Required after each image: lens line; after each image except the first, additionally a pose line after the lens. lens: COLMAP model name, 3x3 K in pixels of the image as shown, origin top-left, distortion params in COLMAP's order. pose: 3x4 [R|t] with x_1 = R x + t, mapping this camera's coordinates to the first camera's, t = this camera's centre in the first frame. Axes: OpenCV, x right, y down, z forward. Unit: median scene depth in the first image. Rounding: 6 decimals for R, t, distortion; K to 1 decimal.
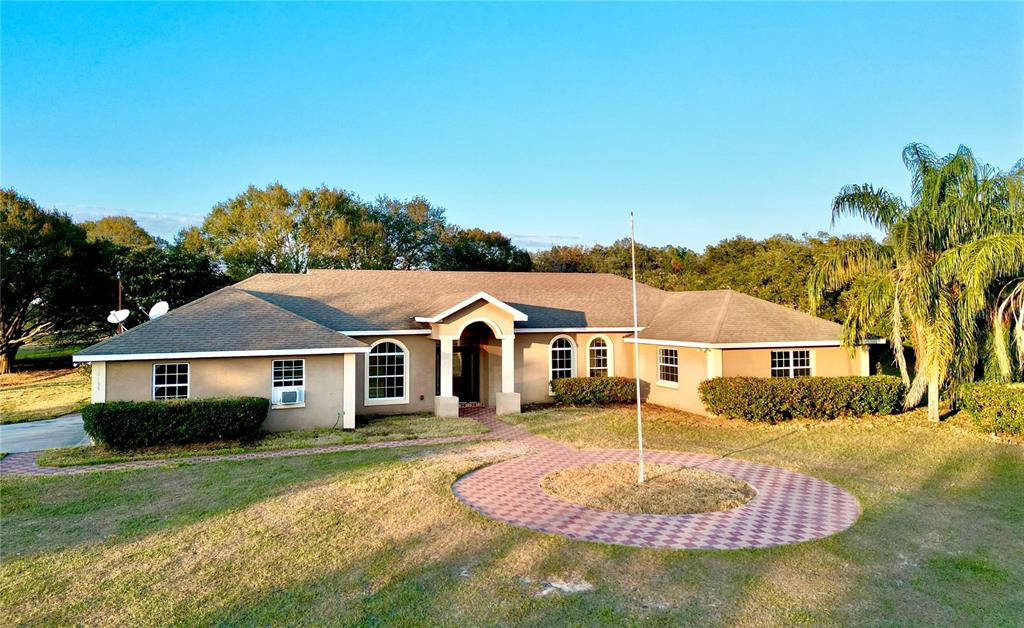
lens RADIAL K [[755.2, 0, 483.1], [0, 755.2, 266.2], [0, 0, 1]] dist [0.083287, -0.001466]
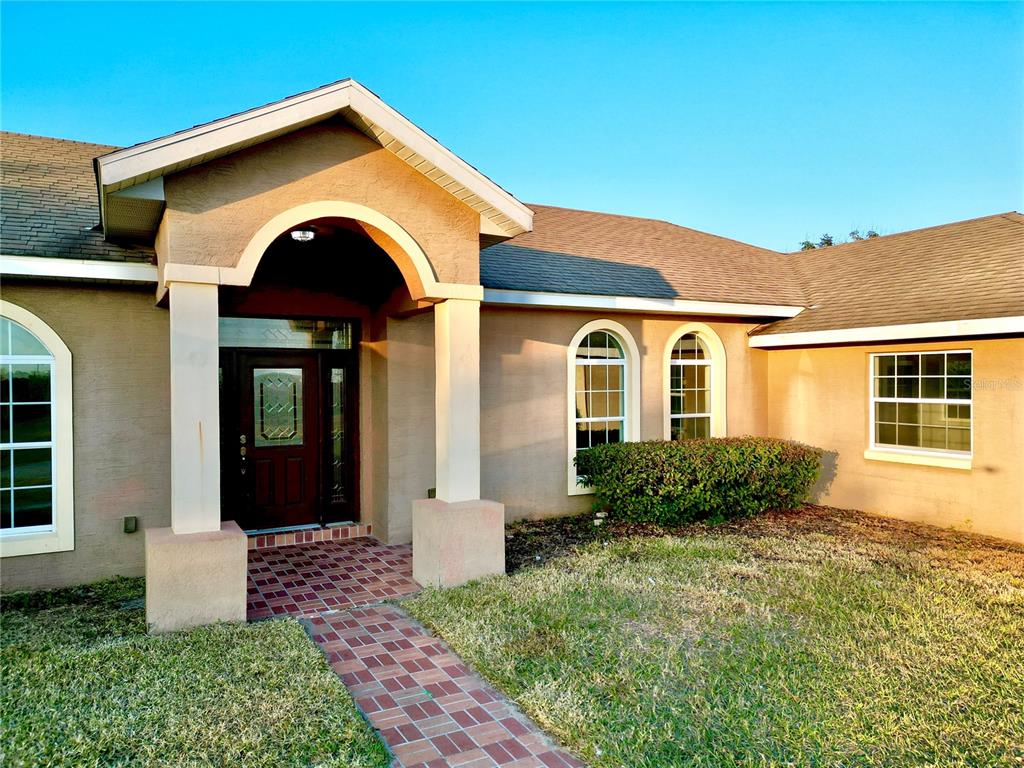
lens RADIAL K [[729.5, 0, 512.0], [0, 729.5, 384.0], [0, 0, 1]] dist [0.104620, -0.108152]
pose [[0.988373, -0.002300, 0.152033, 0.011943], [-0.007803, 0.997801, 0.065824, 0.103015], [-0.151850, -0.066245, 0.986181, 0.705645]]
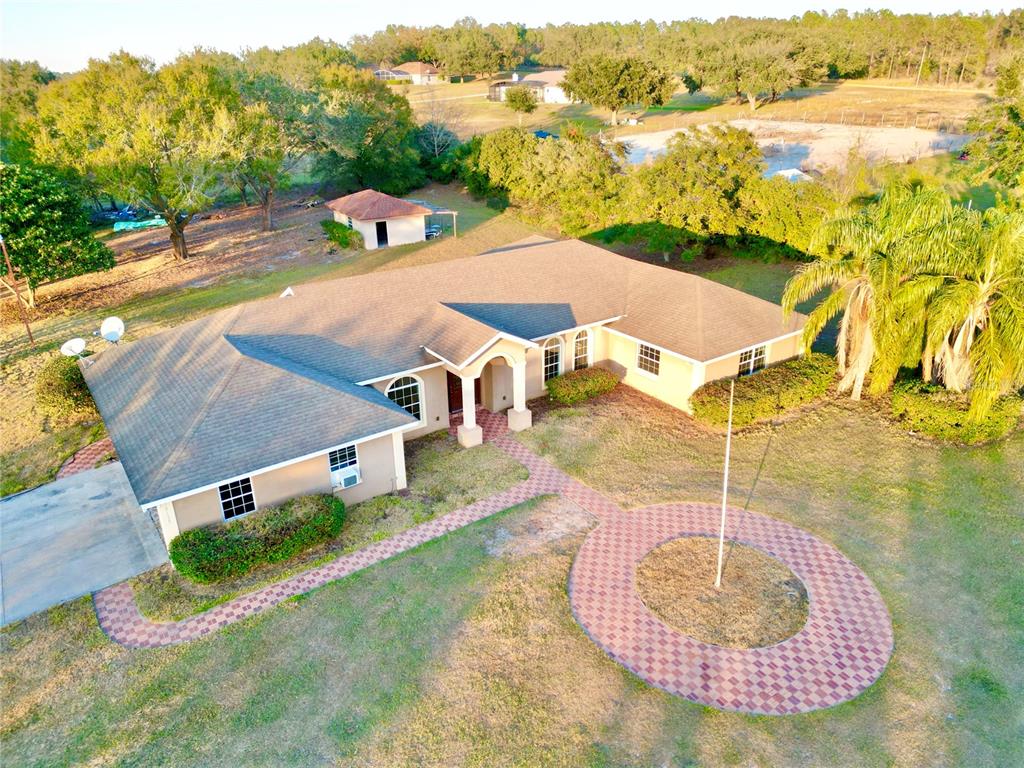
lens RADIAL K [[729.5, 0, 512.0], [0, 729.5, 384.0], [0, 0, 1]] dist [0.104620, -0.108152]
pose [[0.966603, -0.109753, 0.231587, -0.206386], [-0.001344, 0.901474, 0.432832, -0.306315], [-0.256274, -0.418688, 0.871220, 0.097633]]
